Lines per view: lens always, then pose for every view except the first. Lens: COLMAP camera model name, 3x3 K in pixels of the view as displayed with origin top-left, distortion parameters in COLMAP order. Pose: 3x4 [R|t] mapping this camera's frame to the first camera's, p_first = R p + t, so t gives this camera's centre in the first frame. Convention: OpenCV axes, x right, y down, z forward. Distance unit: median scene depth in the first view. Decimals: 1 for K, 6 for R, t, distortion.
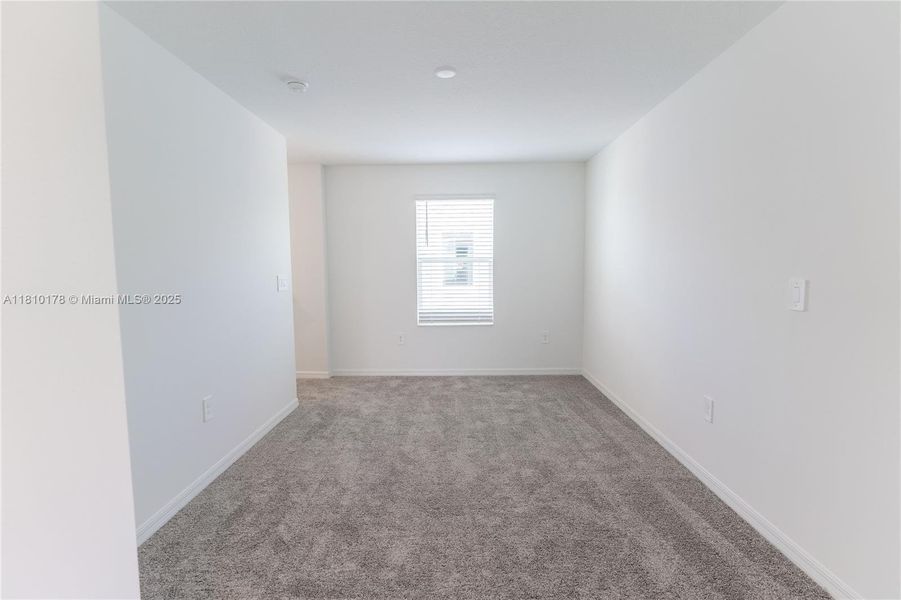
lens RADIAL K [[419.3, 0, 442.4], [0, 419.3, 298.7], [0, 0, 1]] dist [0.008515, -0.000322]
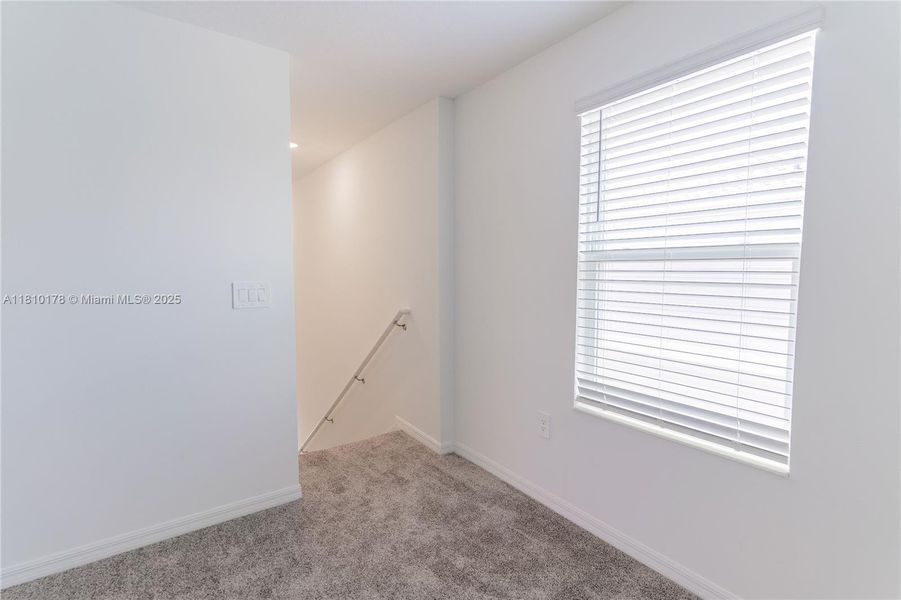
lens RADIAL K [[419.3, 0, 450.5], [0, 419.3, 302.5], [0, 0, 1]] dist [0.008515, -0.000322]
pose [[0.614834, 0.072925, -0.785278, 0.199638], [-0.070027, 0.996831, 0.037742, -0.052334], [0.785541, 0.031785, 0.617992, 0.641098]]
